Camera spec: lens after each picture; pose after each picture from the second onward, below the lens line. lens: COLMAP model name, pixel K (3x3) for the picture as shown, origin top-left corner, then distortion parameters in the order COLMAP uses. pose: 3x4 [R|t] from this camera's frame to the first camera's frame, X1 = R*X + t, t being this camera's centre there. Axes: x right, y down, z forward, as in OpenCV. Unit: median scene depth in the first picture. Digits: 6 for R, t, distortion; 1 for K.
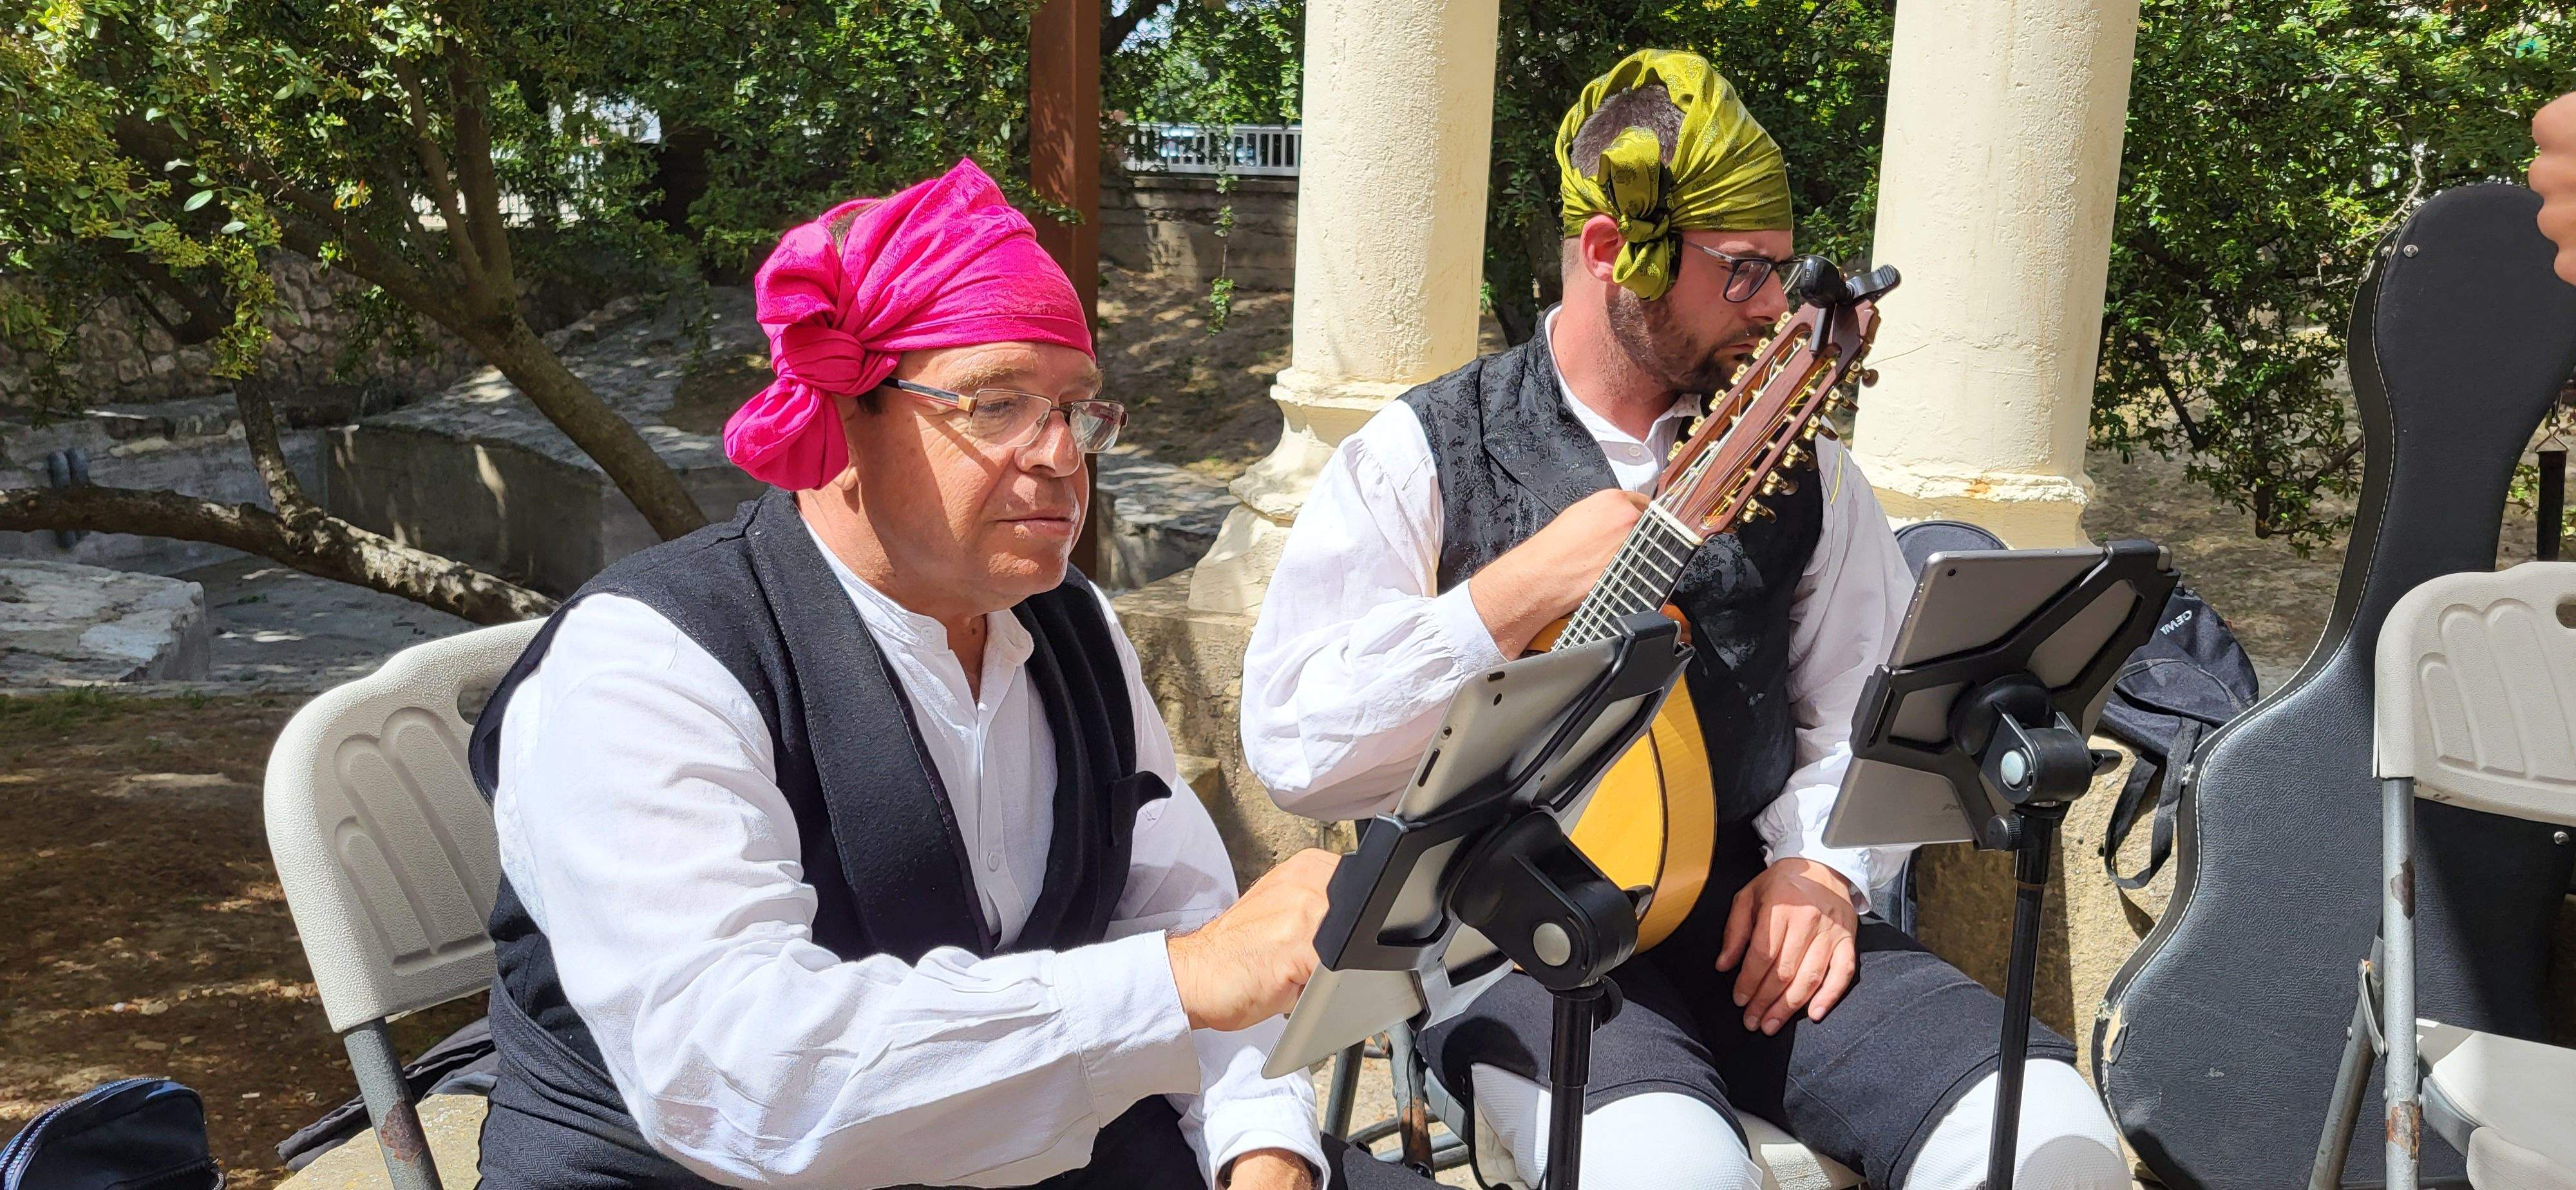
lens RADIAL K [[2010.9, 0, 1288.0], [0, 2010.9, 595.0], [0, 0, 1]] dist [0.036599, -0.013351]
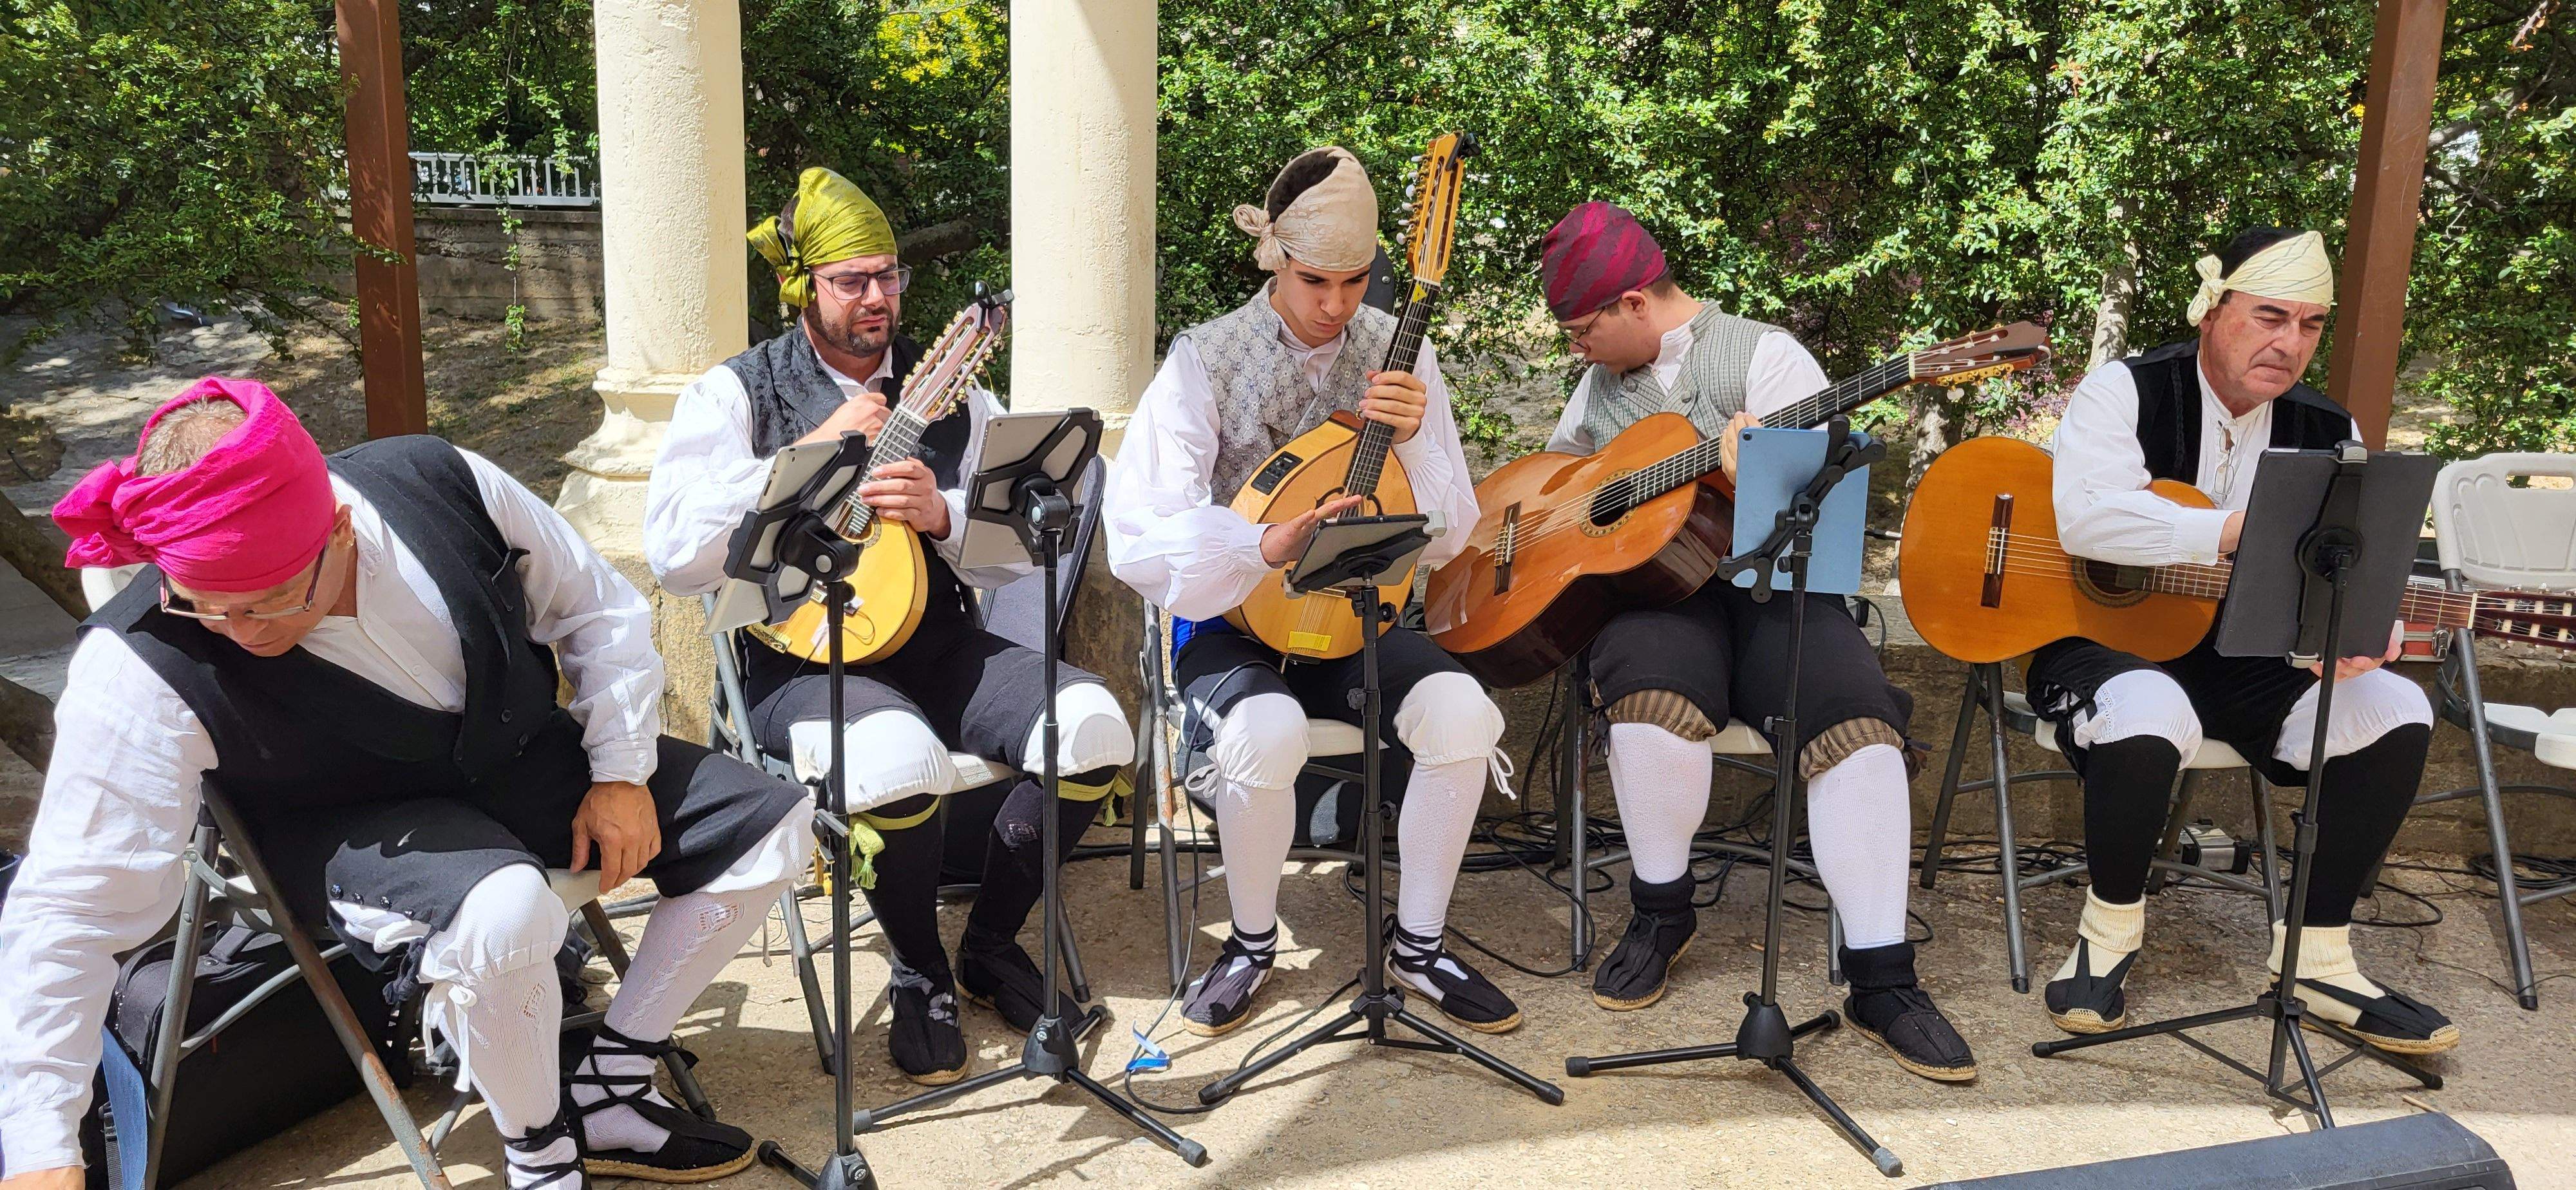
lens RADIAL K [[2010.9, 0, 1288.0], [0, 2010.9, 595.0], [0, 0, 1]] dist [0.036599, -0.013351]
pose [[0.933065, -0.079482, 0.350818, -0.062416], [0.083009, 0.996536, 0.005001, 0.073750], [-0.350000, 0.024455, 0.936430, -0.449522]]
